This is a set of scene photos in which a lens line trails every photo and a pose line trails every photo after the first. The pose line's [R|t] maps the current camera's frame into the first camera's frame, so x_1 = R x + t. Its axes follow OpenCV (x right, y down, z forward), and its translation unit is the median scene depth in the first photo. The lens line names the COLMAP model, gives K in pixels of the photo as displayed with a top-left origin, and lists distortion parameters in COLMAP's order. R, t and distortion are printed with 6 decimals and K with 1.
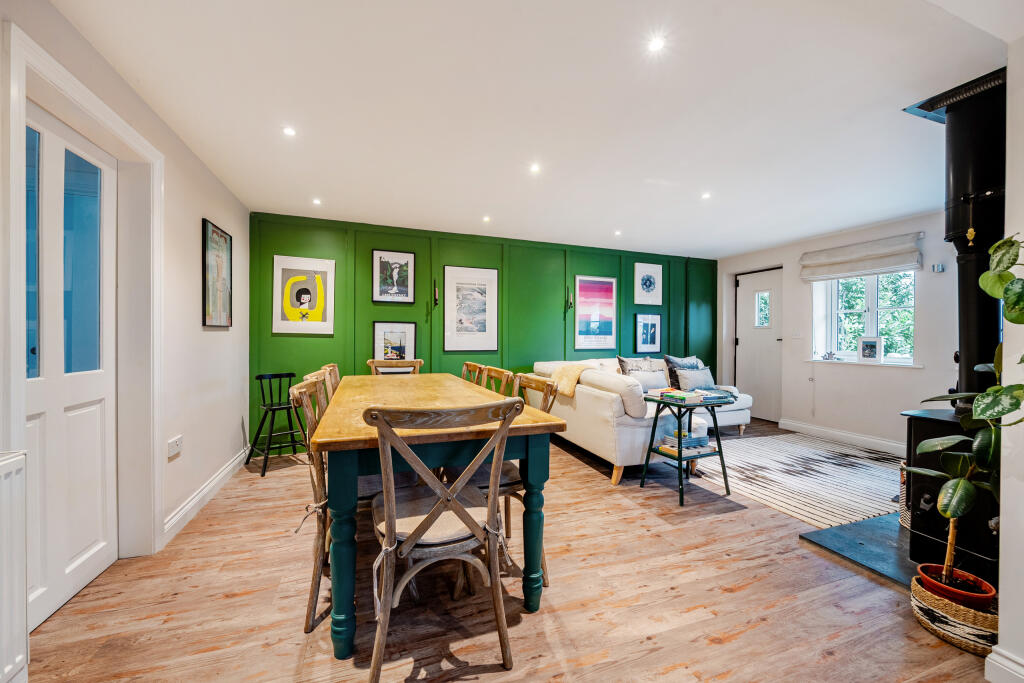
lens RADIAL K [[387.9, 0, 511.2], [0, 387.9, 339.4], [0, 0, 1]] dist [-0.005758, 0.000059]
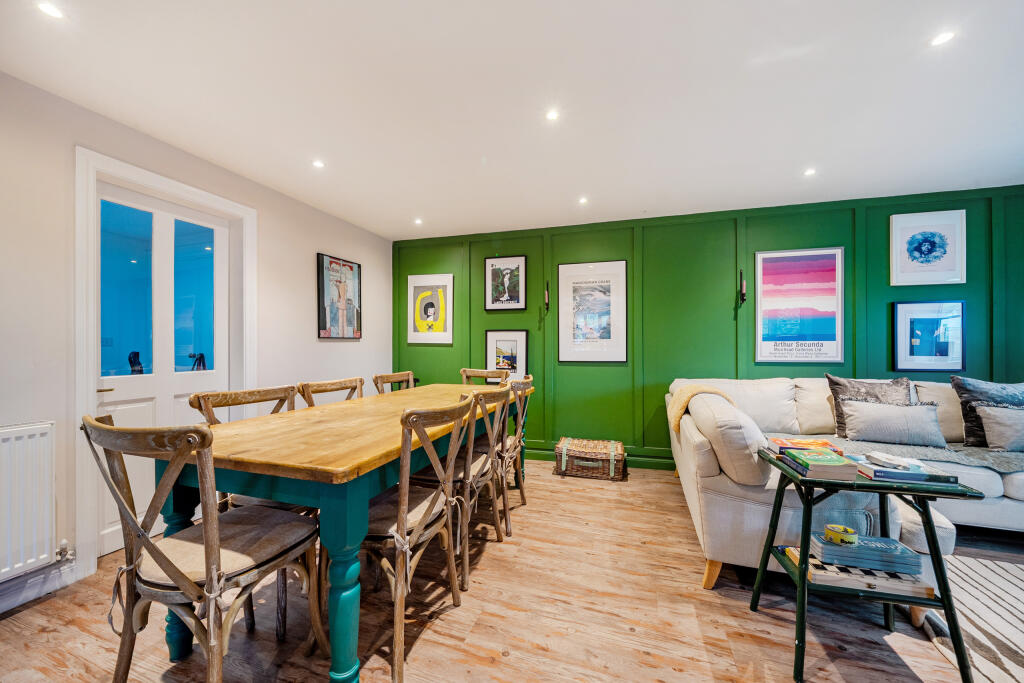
lens RADIAL K [[387.9, 0, 511.0], [0, 387.9, 346.5], [0, 0, 1]] dist [-0.005758, 0.000059]
pose [[0.784082, -0.006386, -0.620624, 0.303087], [0.003044, 0.999975, -0.006443, 0.001622], [0.620650, 0.003163, 0.784082, 0.252142]]
